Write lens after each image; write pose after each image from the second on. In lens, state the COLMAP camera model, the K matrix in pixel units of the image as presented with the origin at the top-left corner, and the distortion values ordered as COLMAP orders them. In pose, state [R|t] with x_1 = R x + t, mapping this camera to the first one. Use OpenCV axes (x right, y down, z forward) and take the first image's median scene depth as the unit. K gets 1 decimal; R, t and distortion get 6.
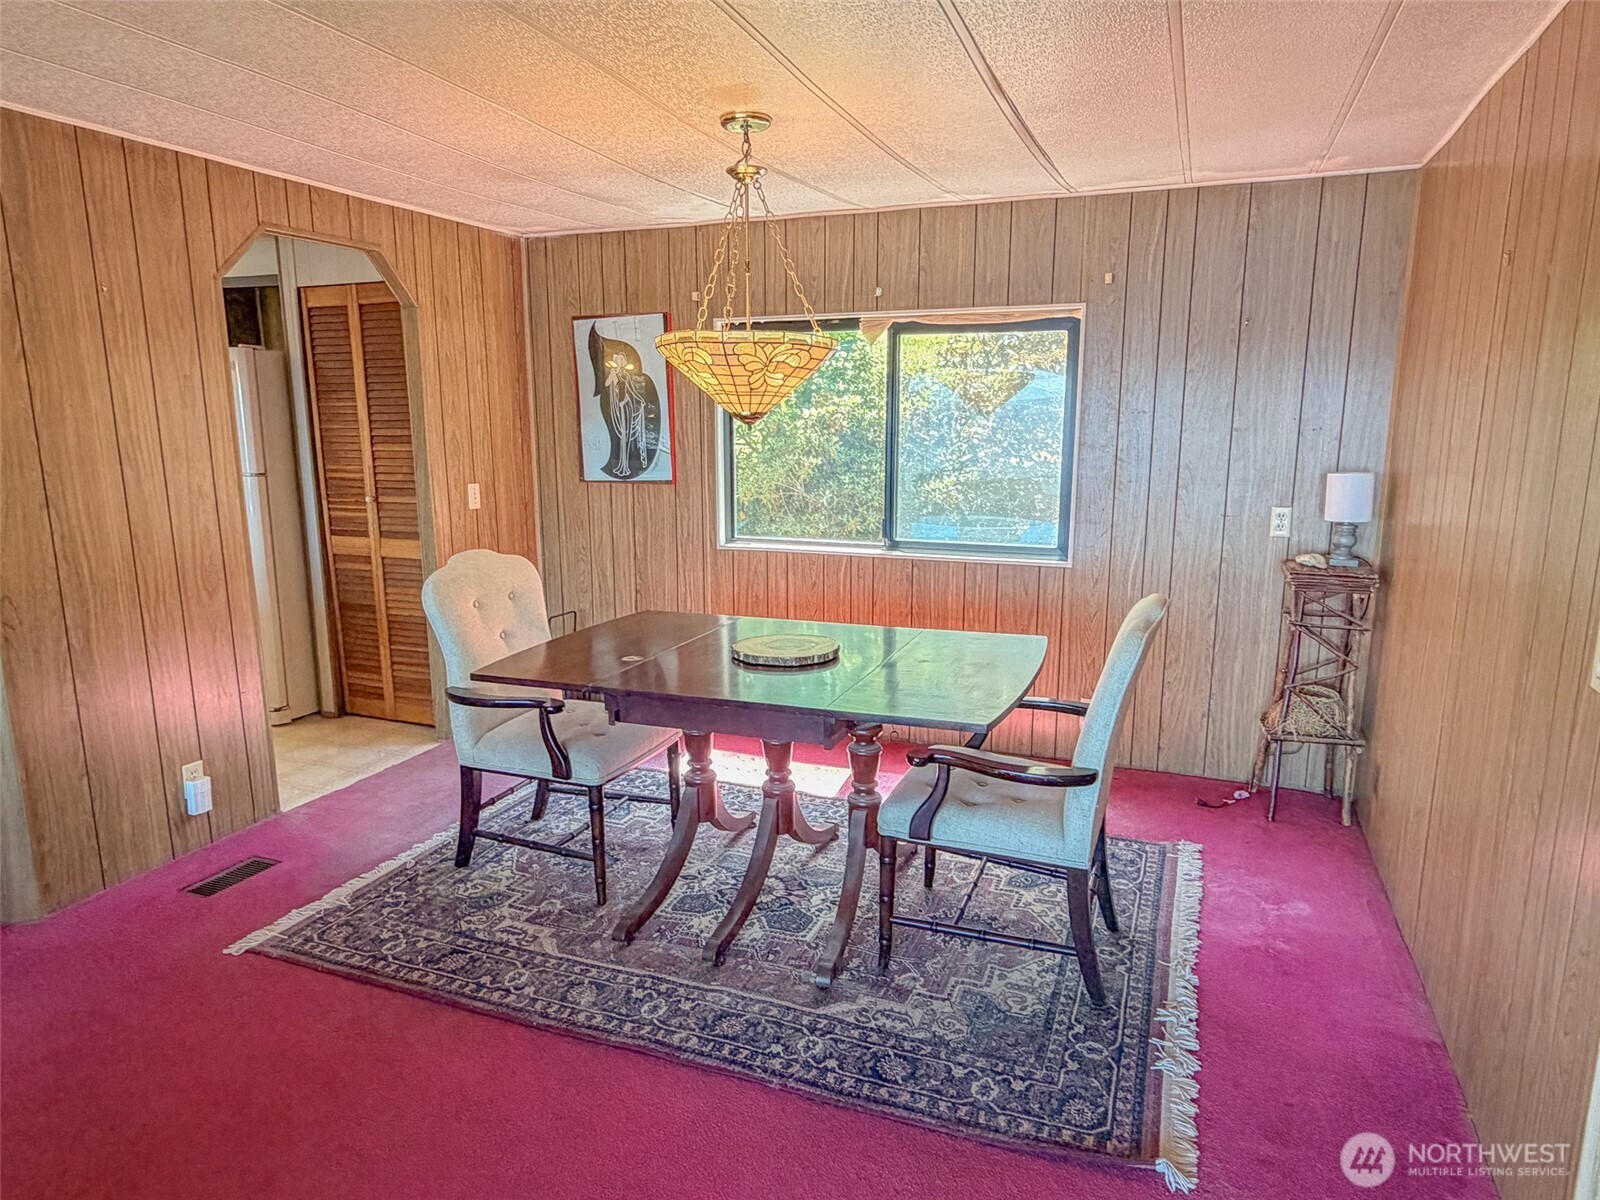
lens RADIAL K [[991.4, 0, 803.7], [0, 991.4, 605.4], [0, 0, 1]] dist [0.002031, 0.001024]
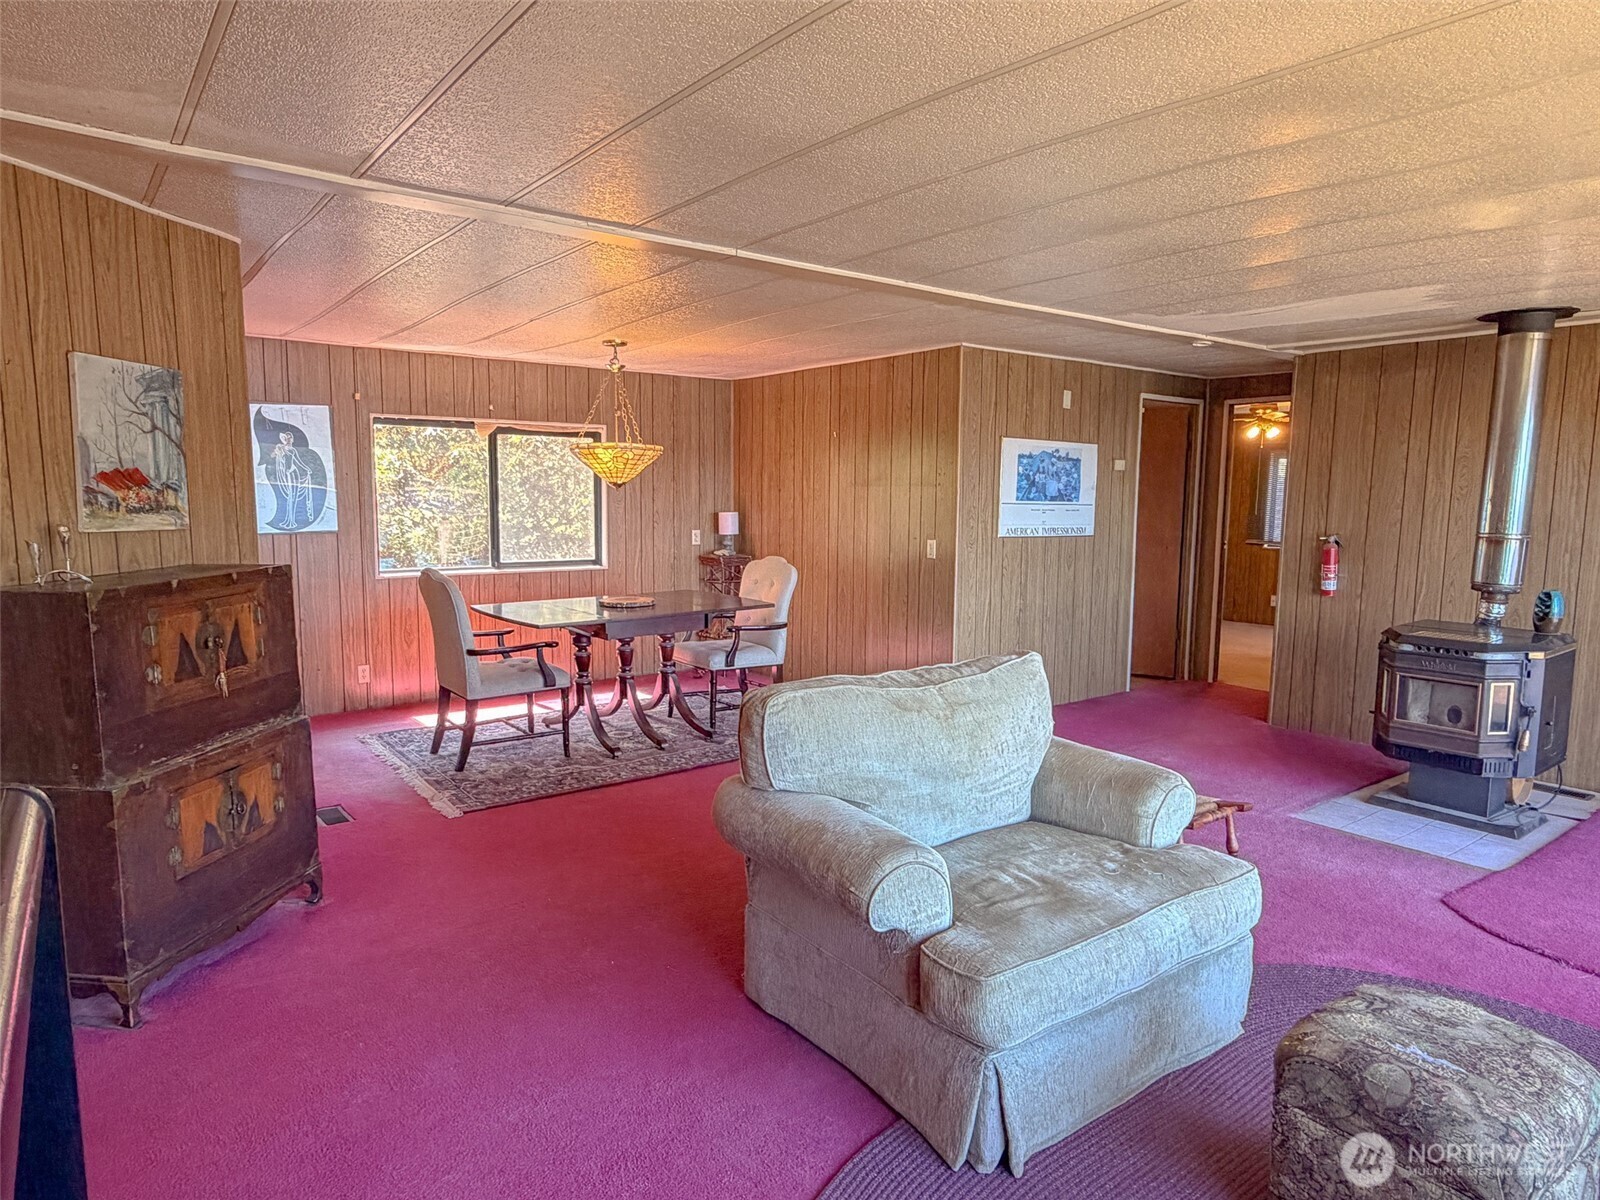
lens RADIAL K [[975.0, 0, 752.8], [0, 975.0, 617.4], [0, 0, 1]] dist [0.002190, 0.000252]
pose [[0.537896, -0.099077, 0.837169, -1.060048], [0.154946, 0.987771, 0.017344, 0.058441], [-0.828649, 0.120387, 0.546670, -0.174260]]
